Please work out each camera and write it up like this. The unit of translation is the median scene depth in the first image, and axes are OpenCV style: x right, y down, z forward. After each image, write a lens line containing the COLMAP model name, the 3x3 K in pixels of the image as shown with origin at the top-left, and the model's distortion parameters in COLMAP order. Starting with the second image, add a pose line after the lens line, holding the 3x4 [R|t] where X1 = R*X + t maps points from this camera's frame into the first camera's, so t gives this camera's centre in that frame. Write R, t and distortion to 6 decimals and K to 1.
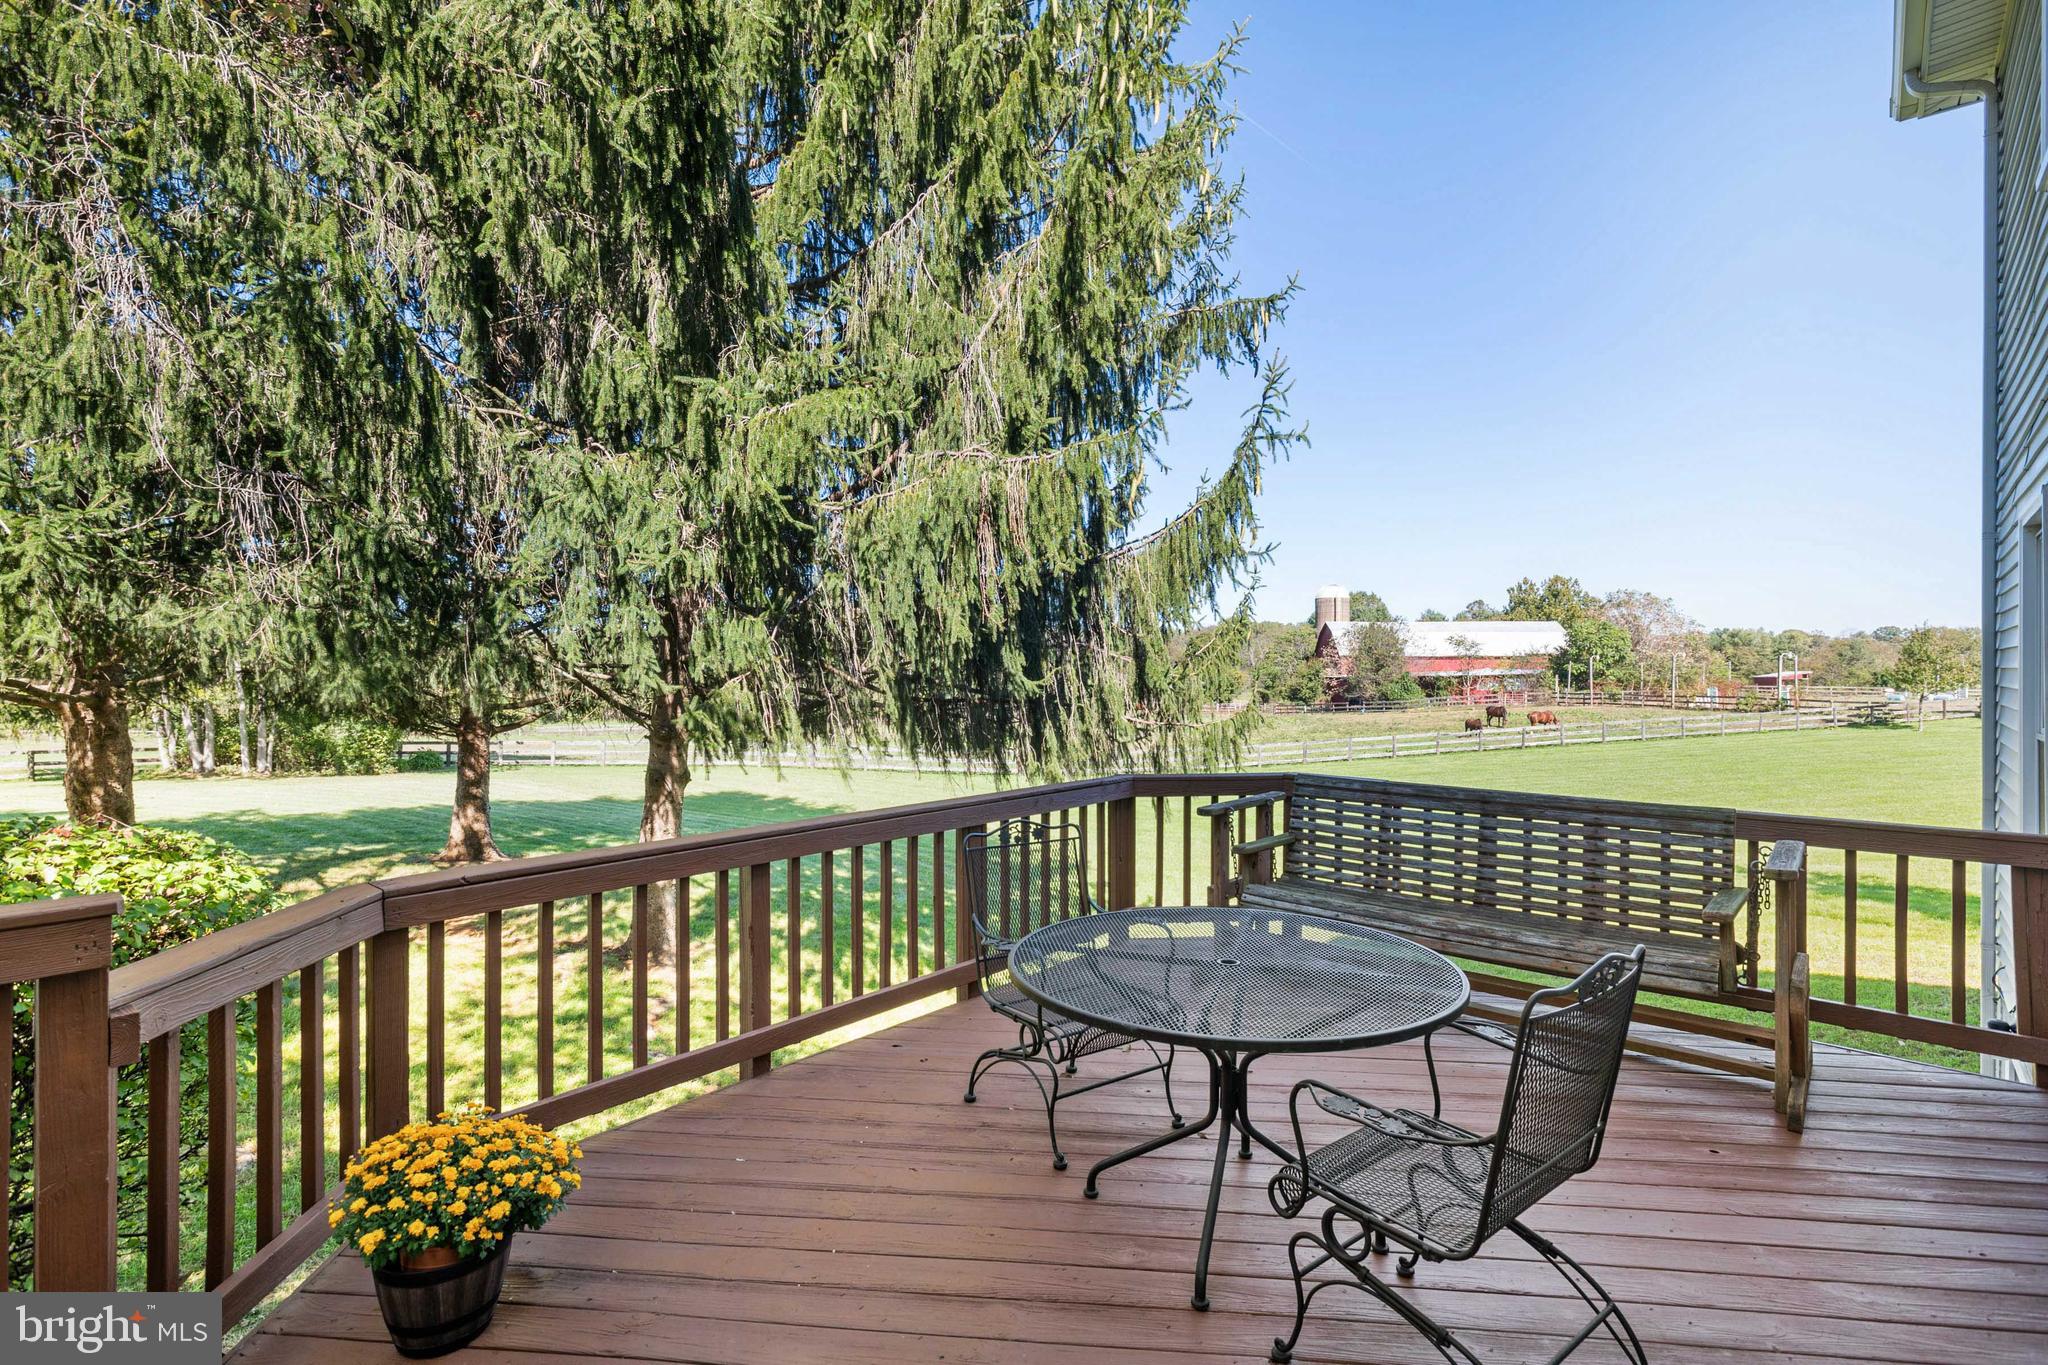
lens RADIAL K [[967.3, 0, 1024.0], [0, 967.3, 682.5], [0, 0, 1]] dist [0.000576, 0.000166]
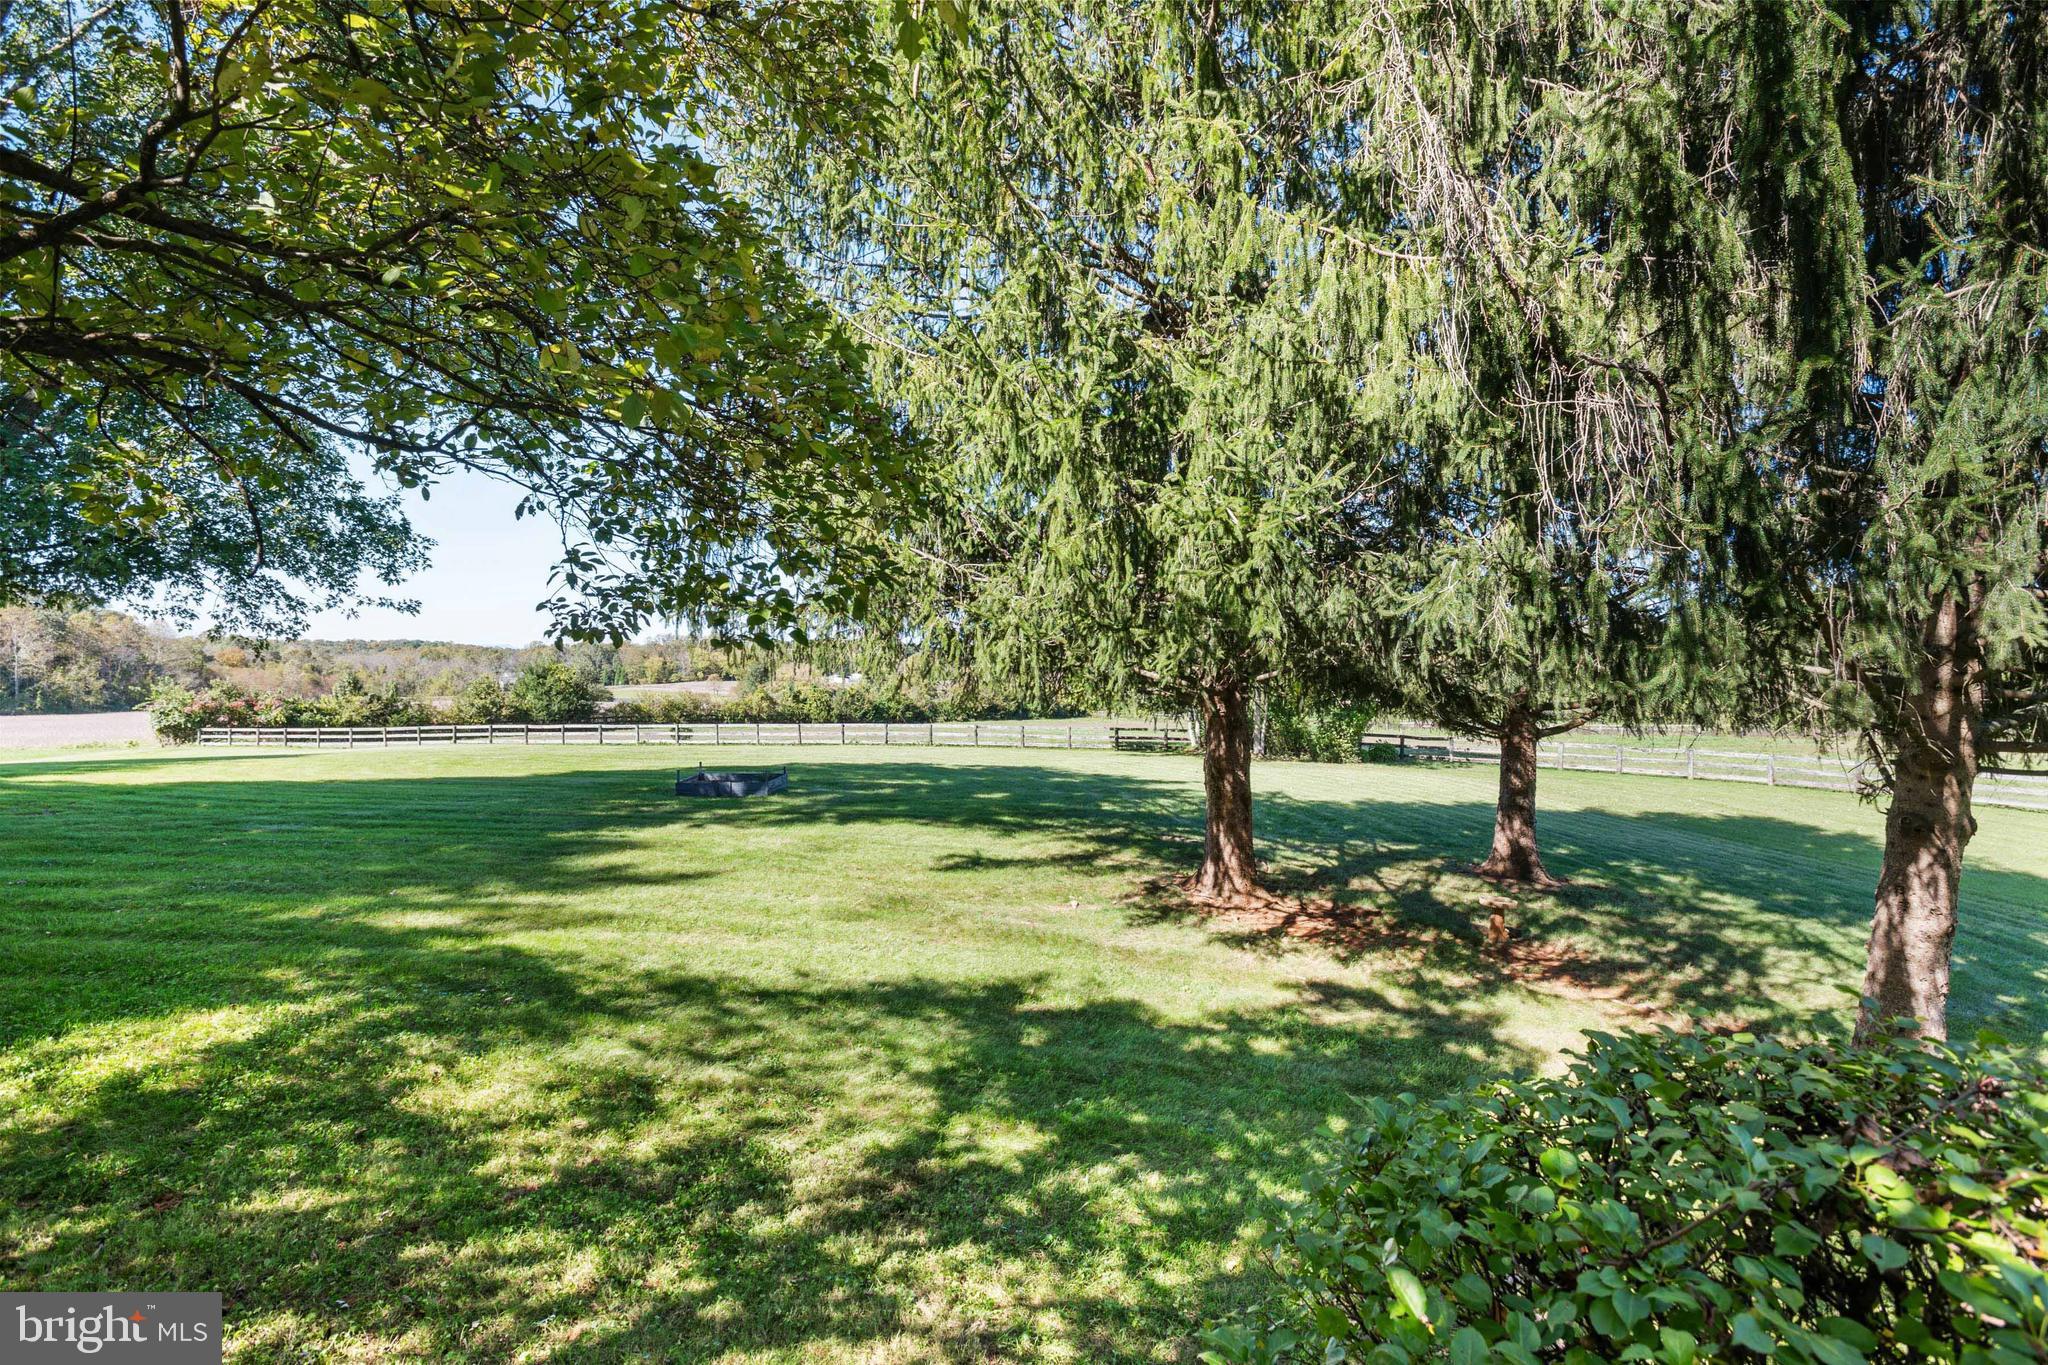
lens RADIAL K [[967.3, 0, 1024.0], [0, 967.3, 682.5], [0, 0, 1]] dist [0.000576, 0.000166]
pose [[0.638992, 0.004650, -0.769200, -0.179917], [-0.001668, 0.999988, 0.004660, 0.000655], [0.769212, -0.001695, 0.638992, 0.087339]]
